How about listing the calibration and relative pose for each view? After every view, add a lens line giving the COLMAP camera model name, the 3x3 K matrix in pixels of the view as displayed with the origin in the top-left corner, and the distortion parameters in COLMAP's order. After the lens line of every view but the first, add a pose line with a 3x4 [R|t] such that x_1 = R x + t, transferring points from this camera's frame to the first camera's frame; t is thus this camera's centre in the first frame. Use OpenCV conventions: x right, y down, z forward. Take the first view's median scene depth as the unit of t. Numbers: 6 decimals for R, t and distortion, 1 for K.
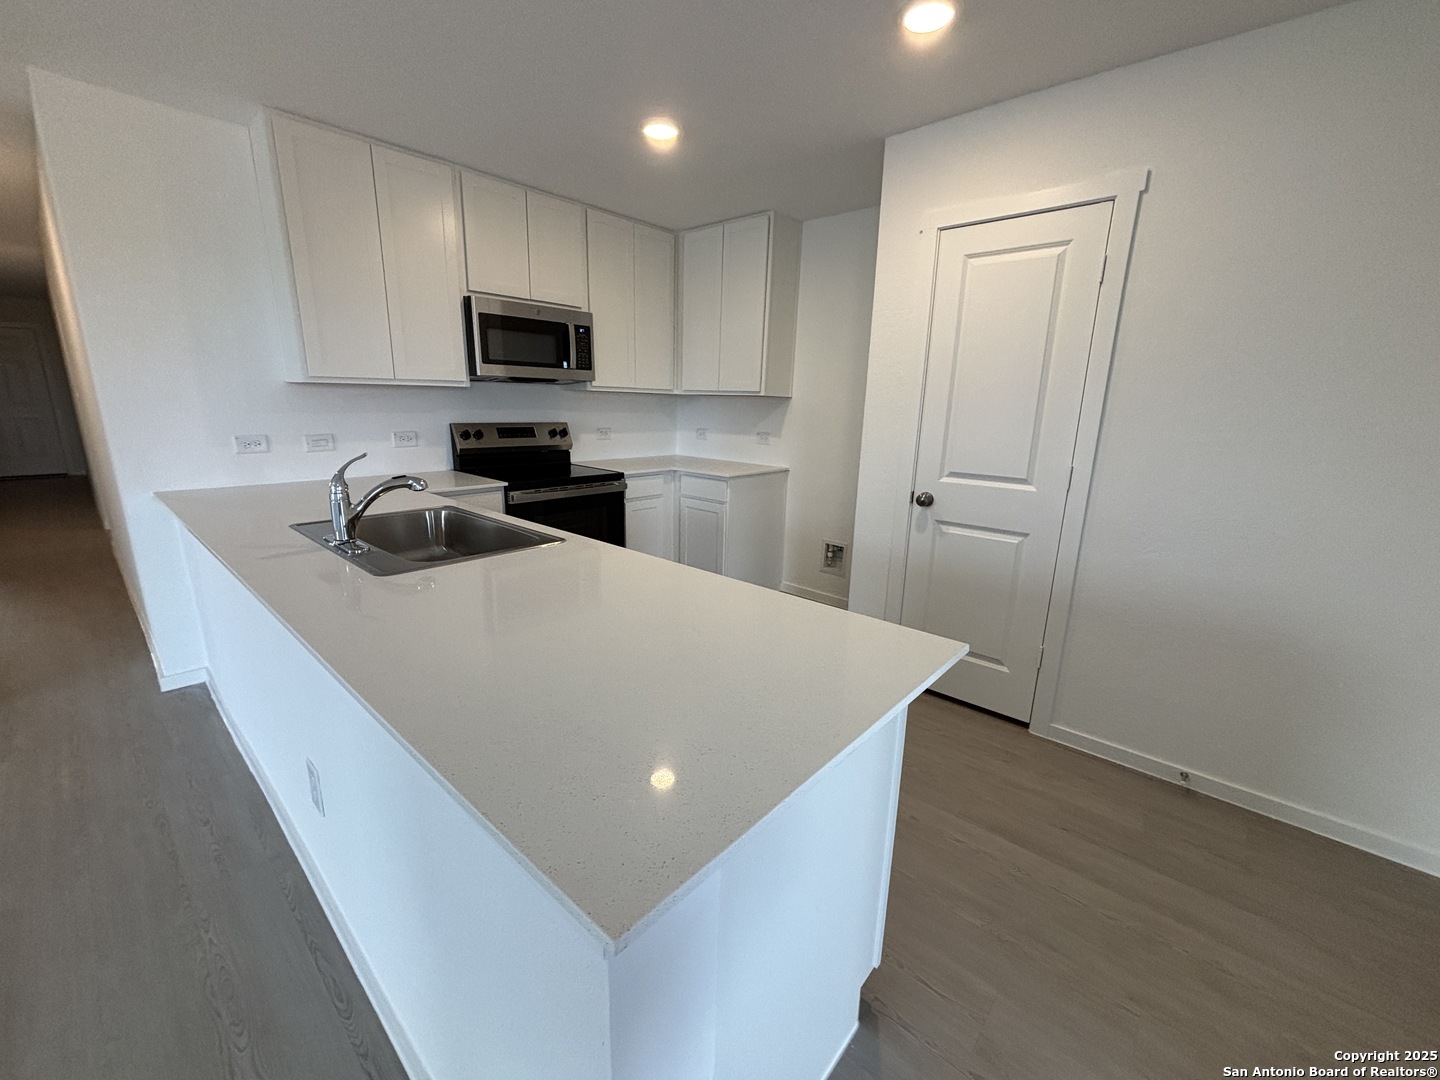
lens RADIAL K [[576.4, 0, 720.0], [0, 576.4, 540.0], [0, 0, 1]] dist [-0.000755, -0.000286]
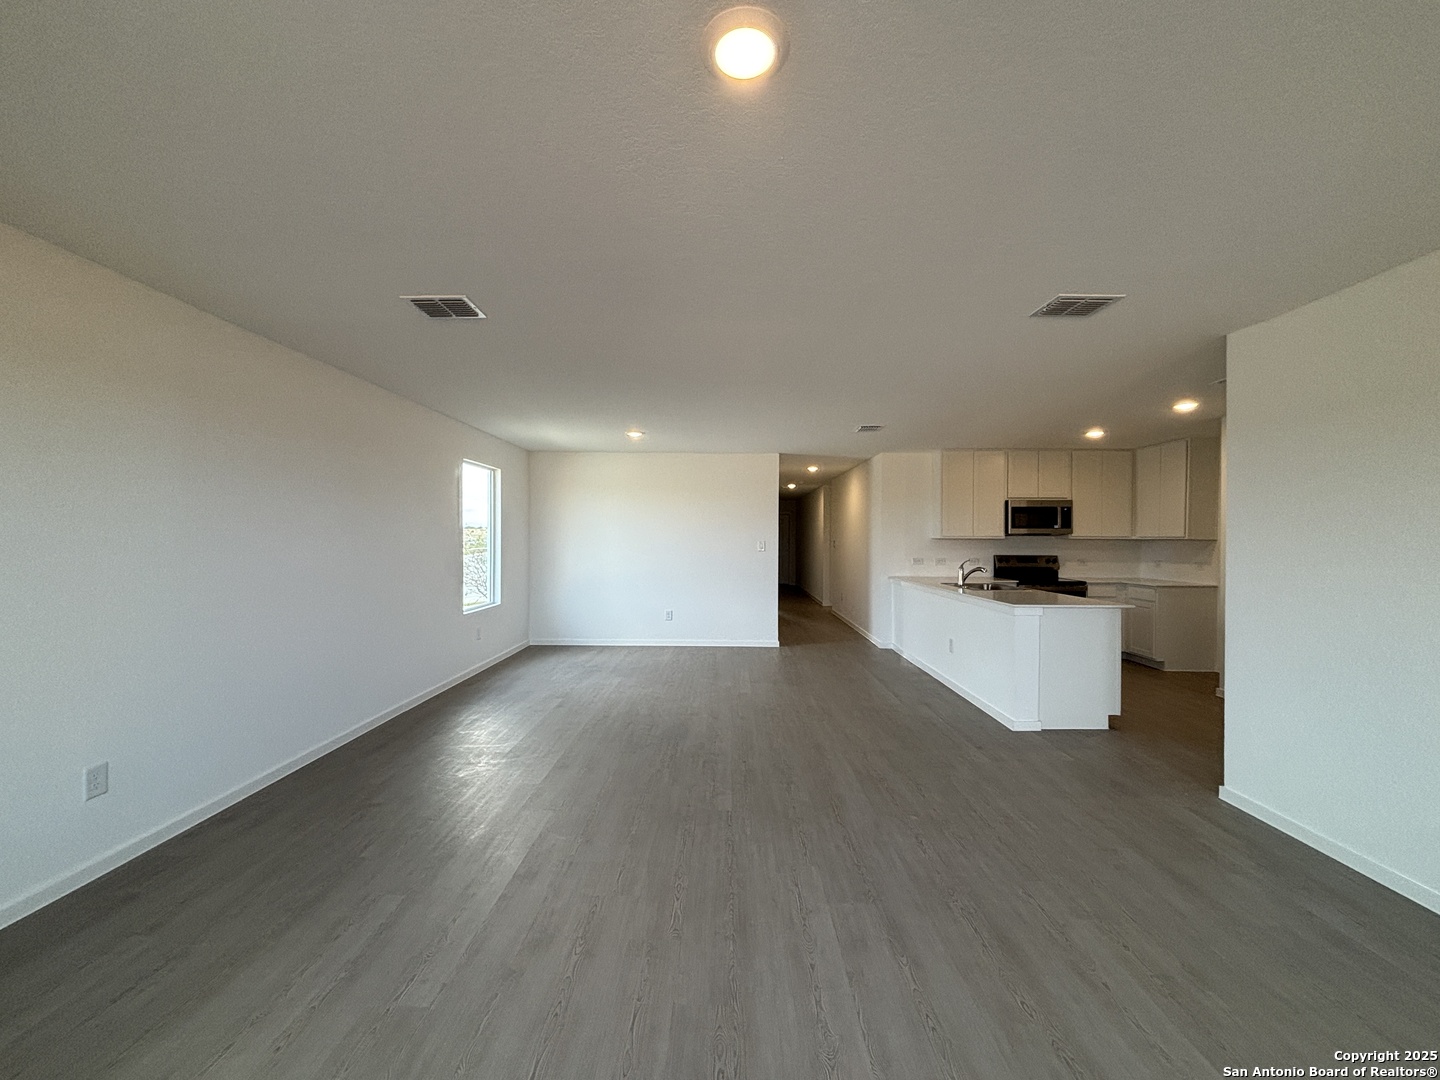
lens RADIAL K [[582.5, 0, 726.5], [0, 582.5, 541.2], [0, 0, 1]] dist [0.000466, 0.000182]
pose [[0.661109, -0.018864, -0.750052, 0.480901], [-0.165596, 0.971363, -0.170389, 0.271296], [0.731787, 0.236852, 0.639053, -1.084596]]
